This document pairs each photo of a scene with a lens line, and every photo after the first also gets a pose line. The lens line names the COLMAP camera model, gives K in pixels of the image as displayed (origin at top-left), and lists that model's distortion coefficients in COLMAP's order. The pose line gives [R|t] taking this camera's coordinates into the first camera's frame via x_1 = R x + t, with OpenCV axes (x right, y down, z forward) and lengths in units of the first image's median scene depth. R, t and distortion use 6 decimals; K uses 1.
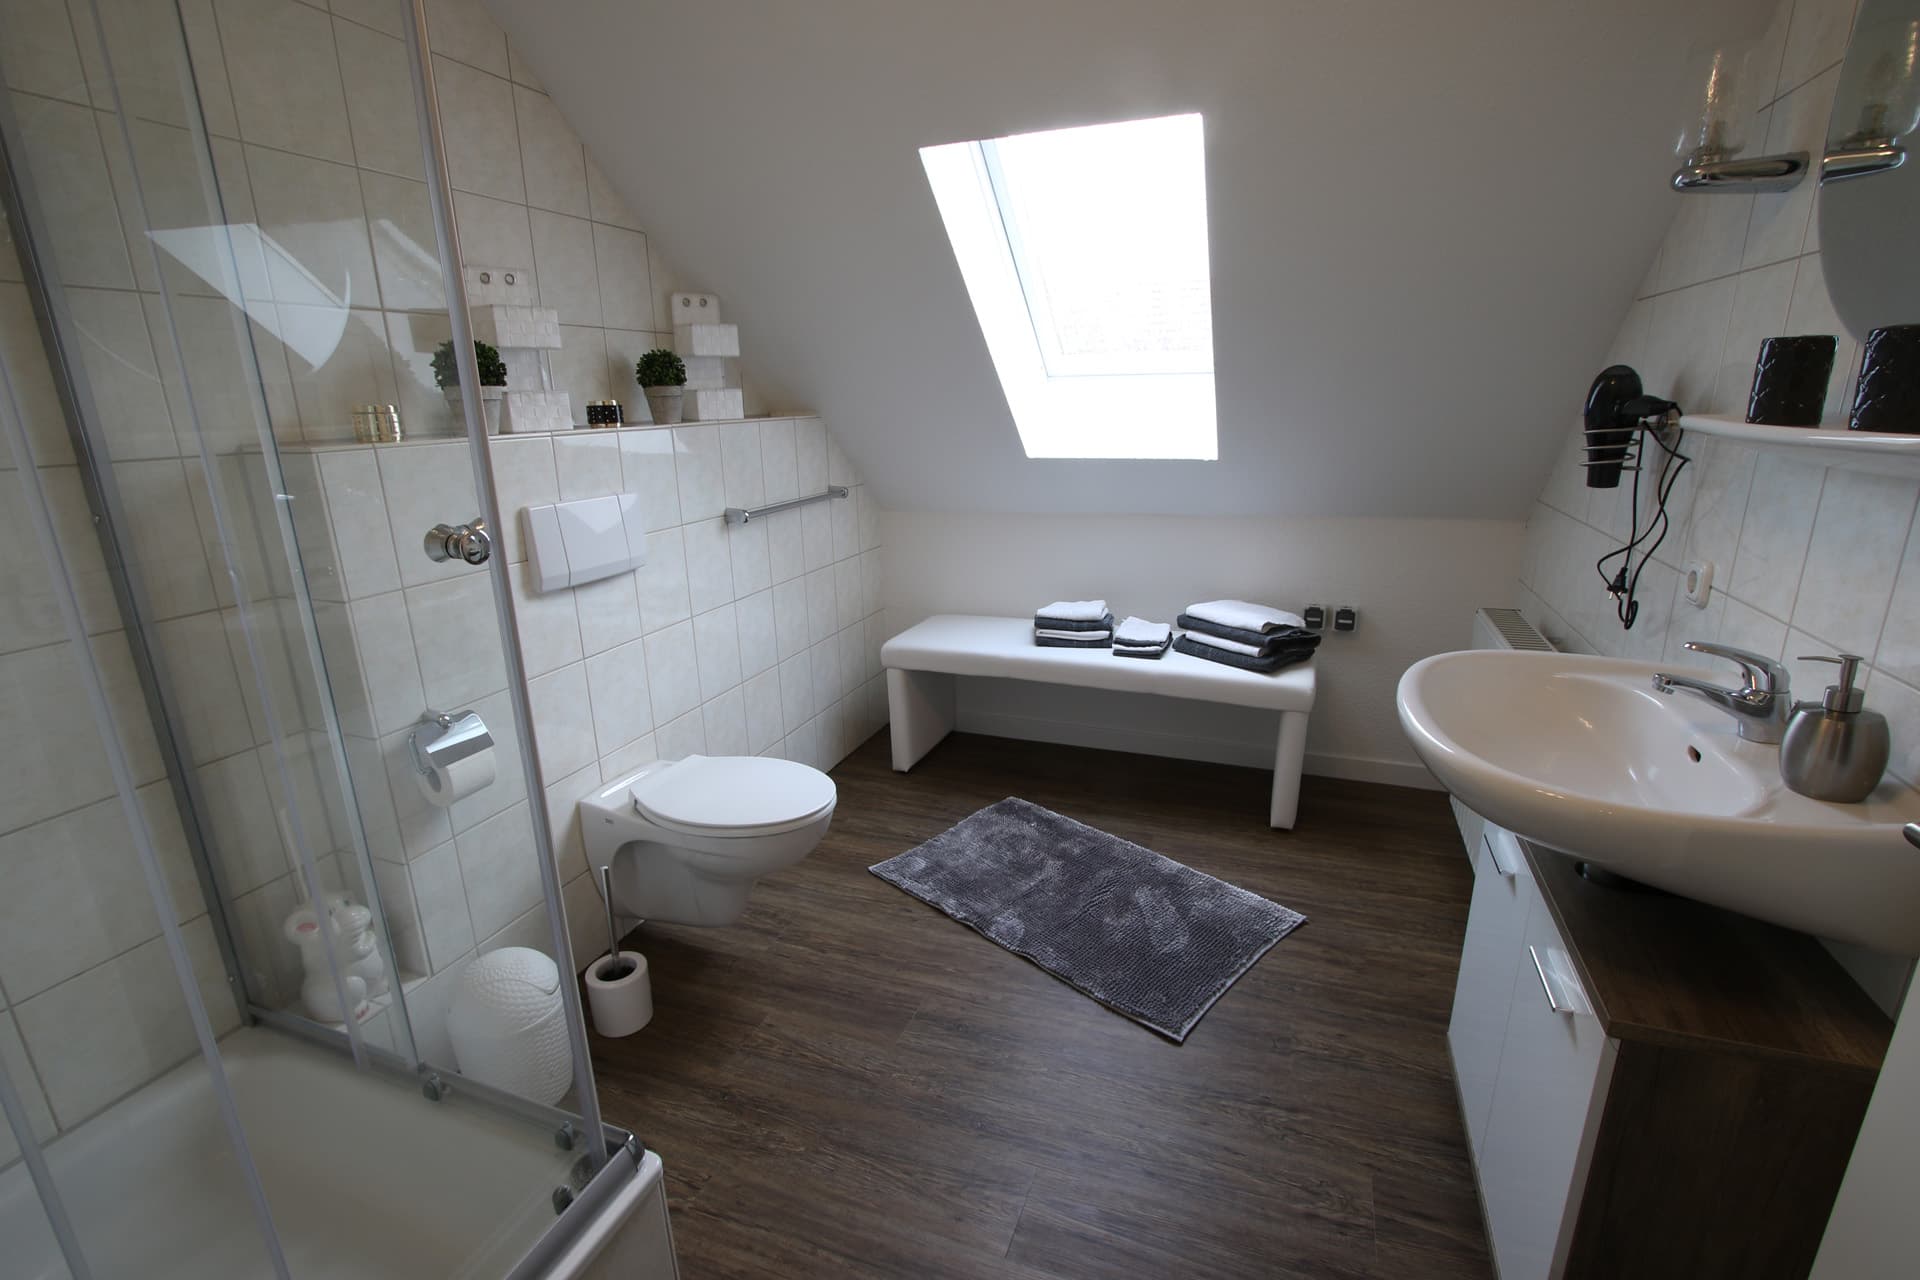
lens RADIAL K [[876.0, 0, 961.5], [0, 876.0, 645.4], [0, 0, 1]] dist [-0.022235, 0.001306]
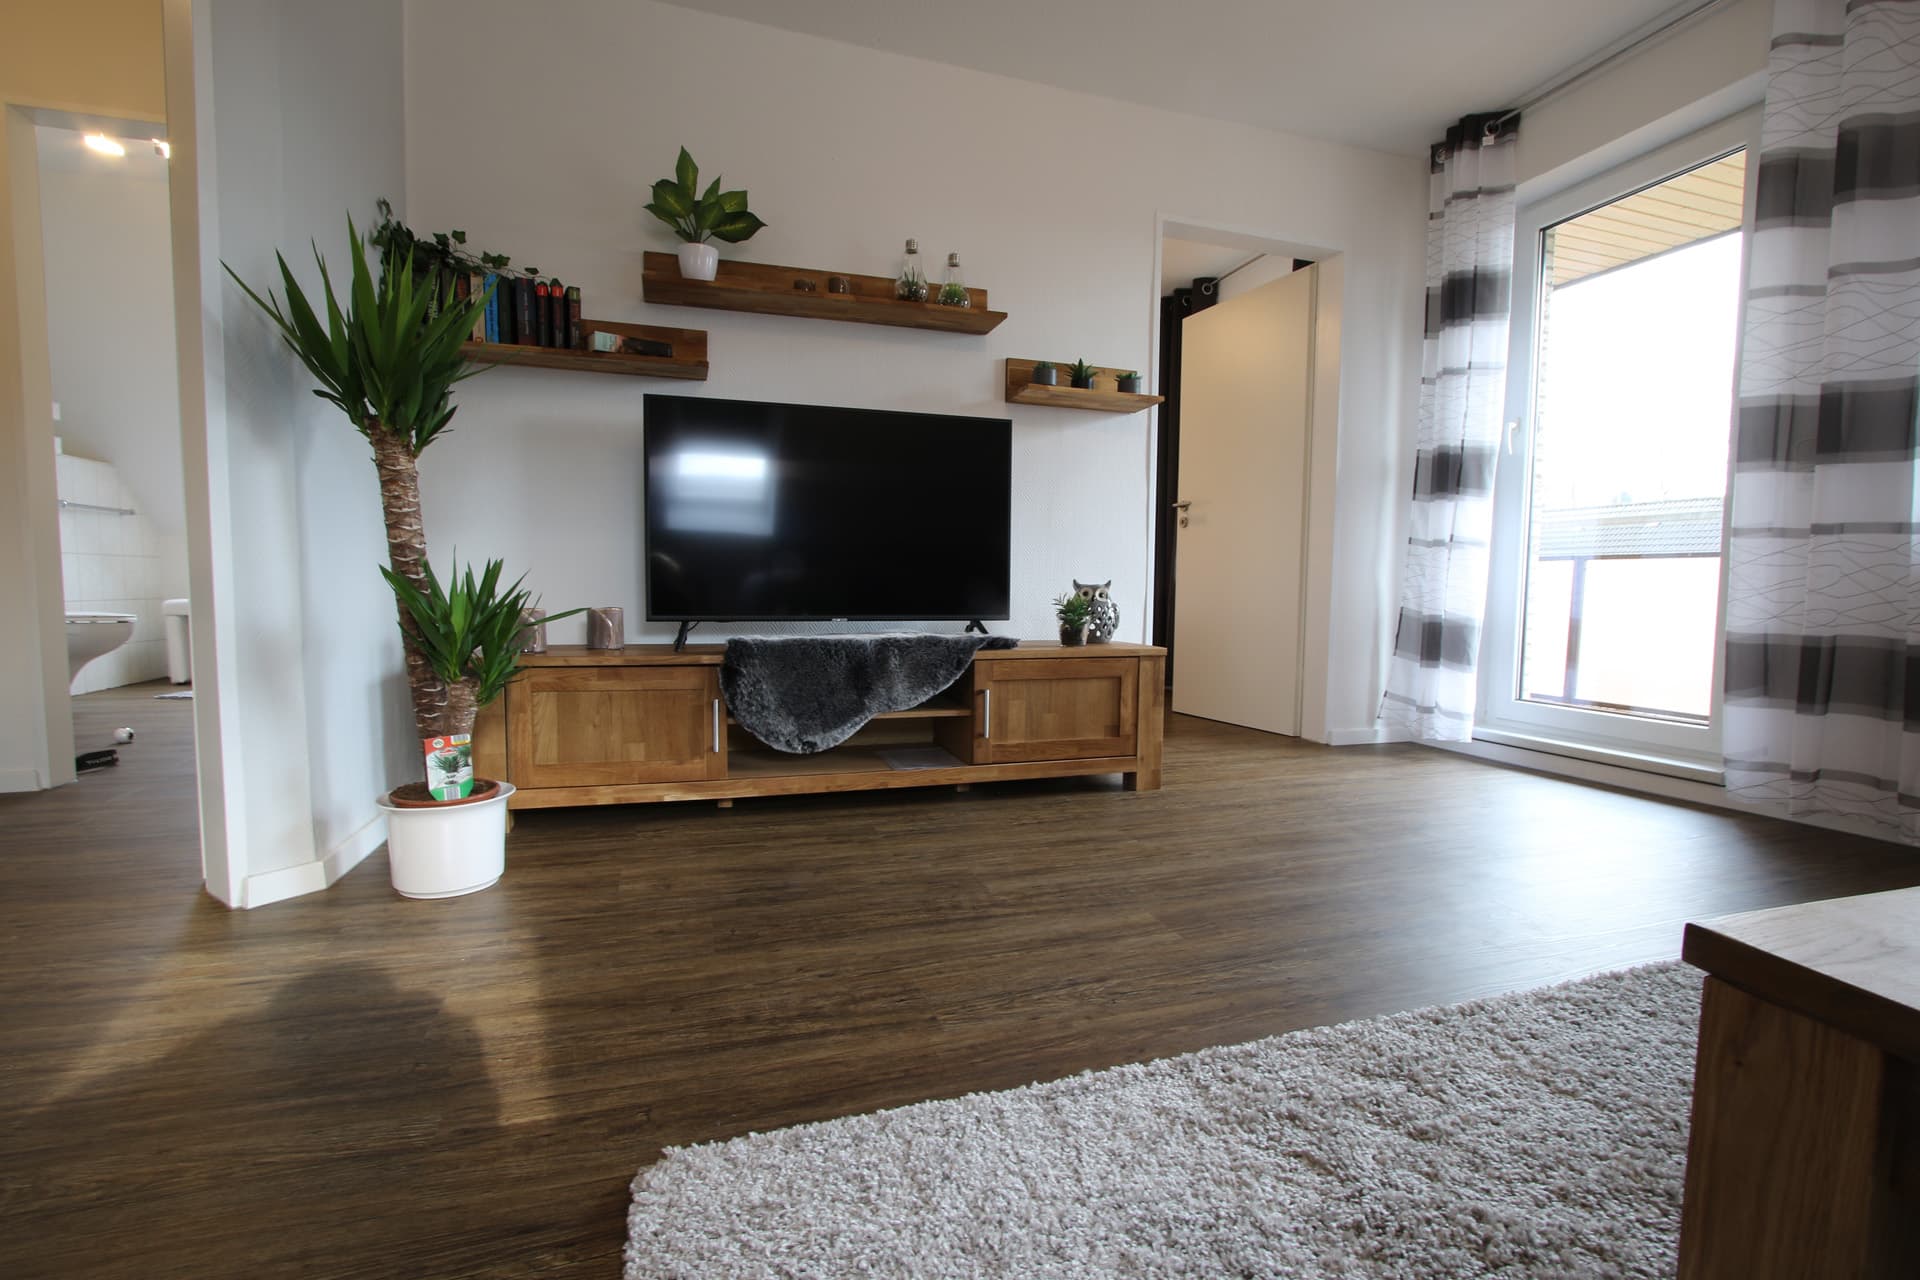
lens RADIAL K [[876.0, 0, 965.7], [0, 876.0, 653.7], [0, 0, 1]] dist [-0.022235, 0.001306]
pose [[0.778383, -0.024519, 0.627311, 0.097202], [0.151773, 0.976946, -0.150140, 0.805845], [-0.609167, 0.212076, 0.764159, -1.620807]]
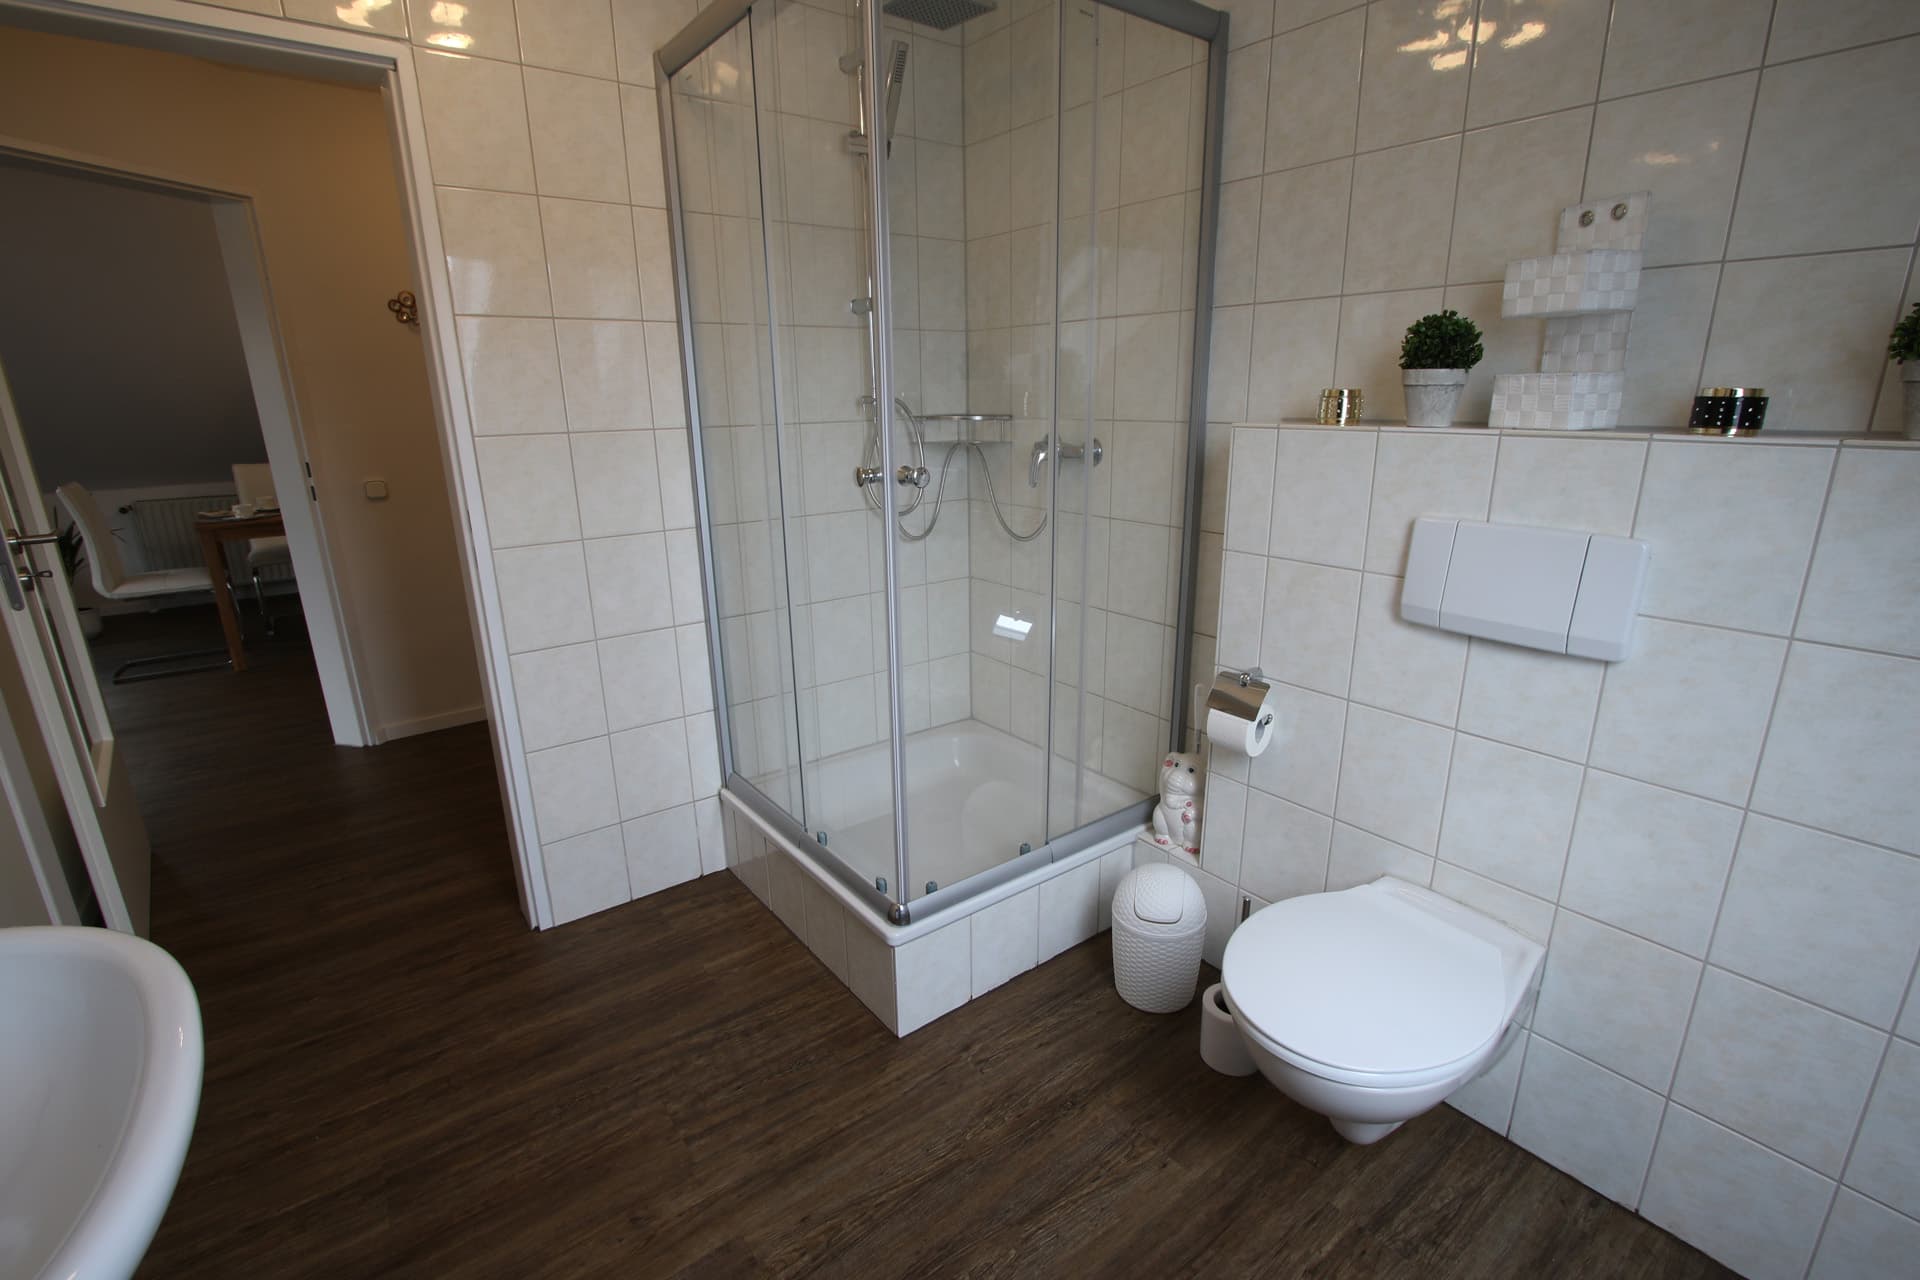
lens RADIAL K [[876.0, 0, 963.9], [0, 876.0, 644.4], [0, 0, 1]] dist [-0.022235, 0.001306]
pose [[-0.526831, 0.260609, -0.809031, 0.363116], [-0.212305, 0.881317, 0.422145, -0.262932], [0.823028, 0.394161, -0.408977, 0.877820]]
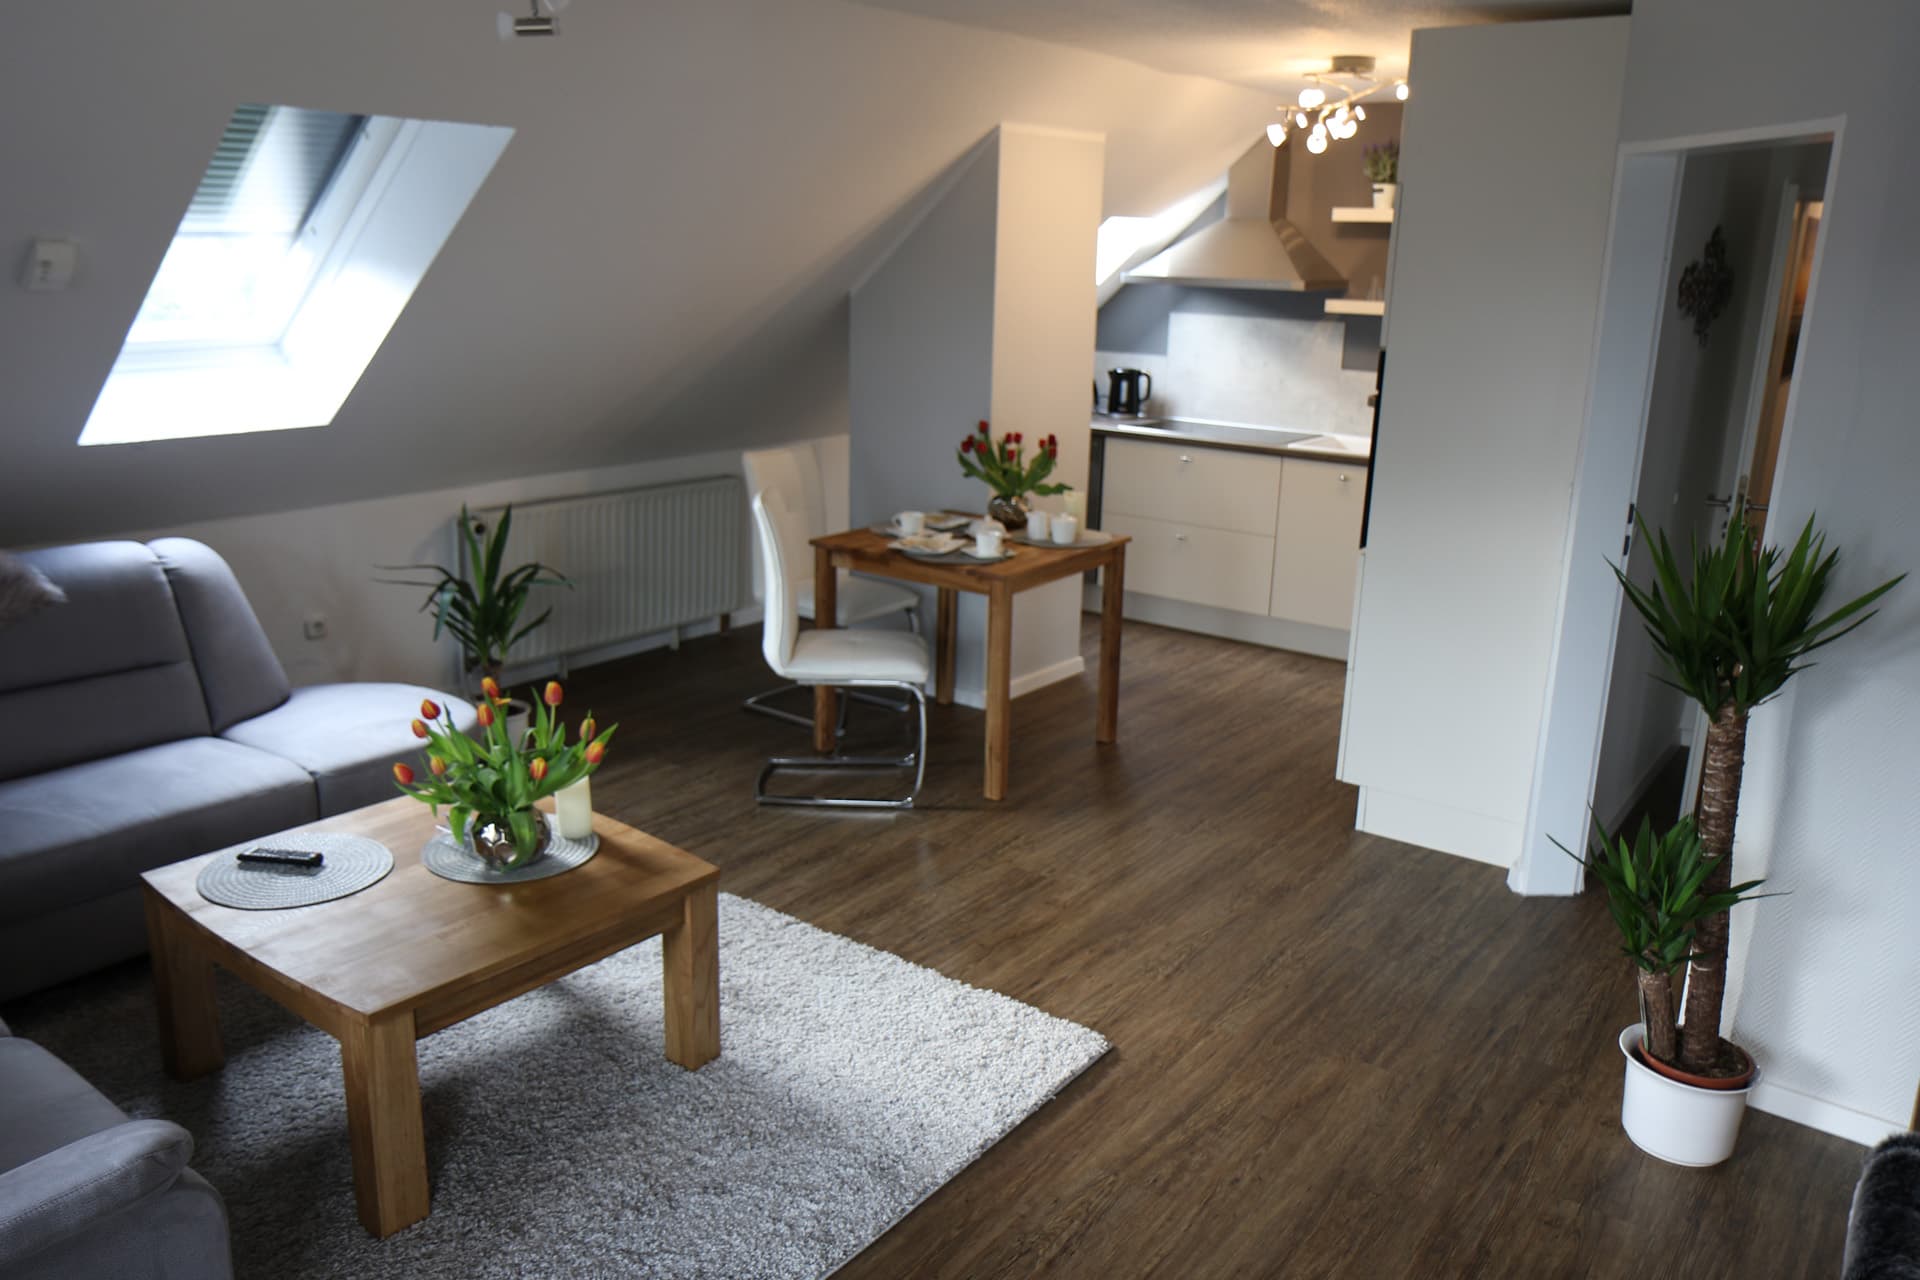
lens RADIAL K [[1465.1, 0, 958.6], [0, 1465.1, 624.2], [0, 0, 1]] dist [-0.018958, 0.017922]
pose [[-0.270129, 0.253744, -0.928786, 1.615551], [-0.289134, 0.898747, 0.329629, 0.104873], [0.918385, 0.357586, -0.169412, -1.170708]]
